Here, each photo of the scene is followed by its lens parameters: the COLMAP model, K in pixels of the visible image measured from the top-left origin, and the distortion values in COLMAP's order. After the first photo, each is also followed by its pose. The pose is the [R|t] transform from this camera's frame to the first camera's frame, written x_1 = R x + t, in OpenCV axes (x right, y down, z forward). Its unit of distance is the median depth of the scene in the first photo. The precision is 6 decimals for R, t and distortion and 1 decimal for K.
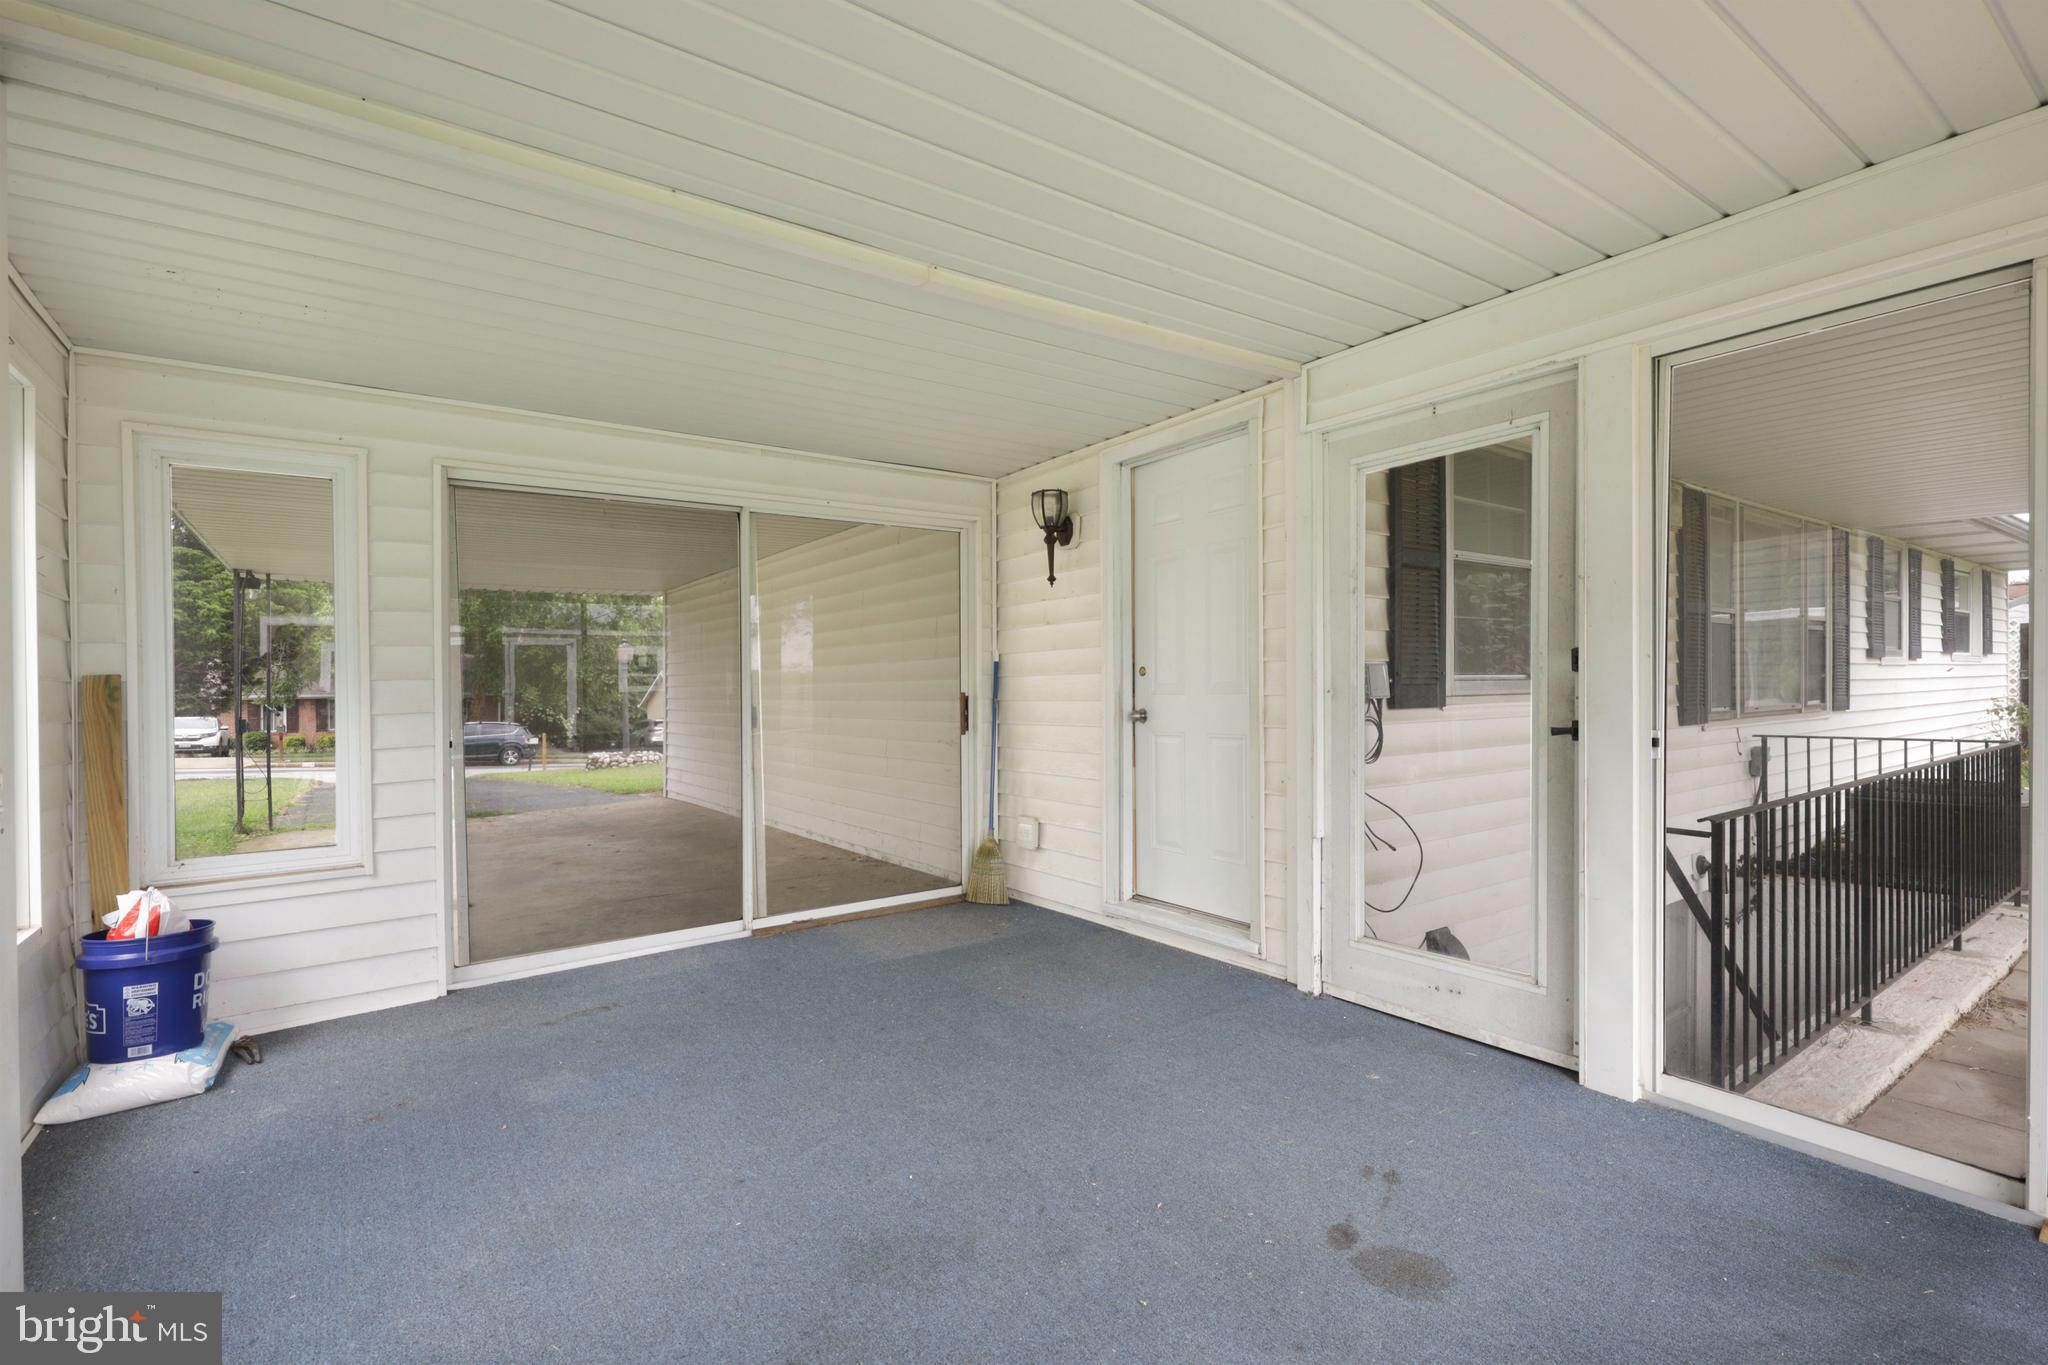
lens RADIAL K [[910.3, 0, 1033.1], [0, 910.3, 686.0], [0, 0, 1]] dist [0.002557, 0.000317]
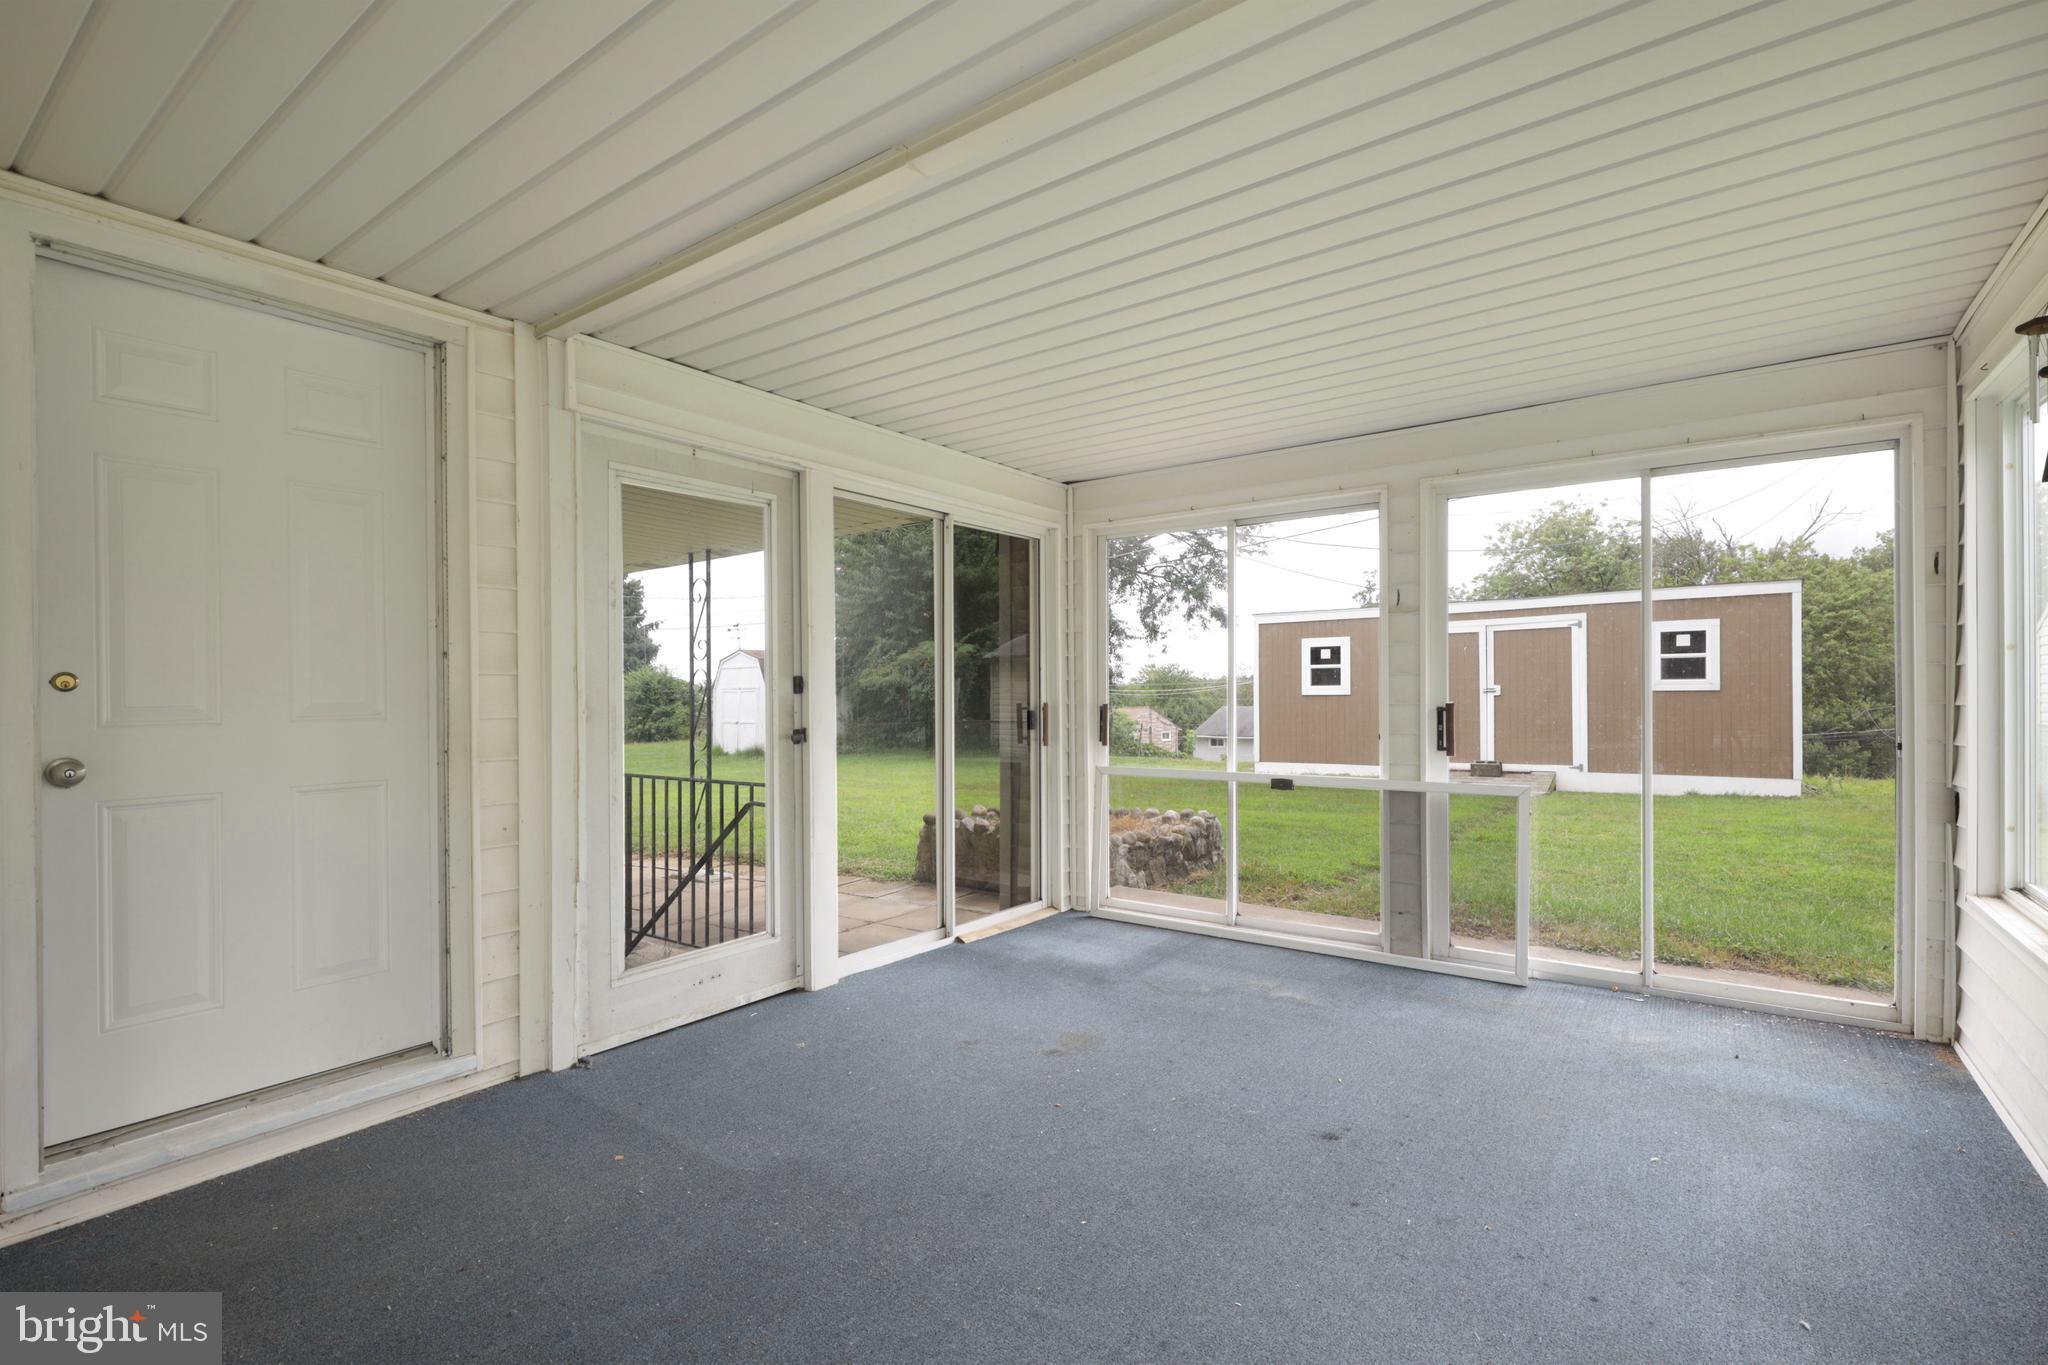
lens RADIAL K [[970.2, 0, 1010.3], [0, 970.2, 679.7], [0, 0, 1]] dist [0.000176, 0.000163]
pose [[-0.296390, 0.027775, 0.954663, -0.712641], [0.012987, 0.999602, -0.025050, 0.004316], [-0.954979, 0.004974, -0.296632, 0.902377]]
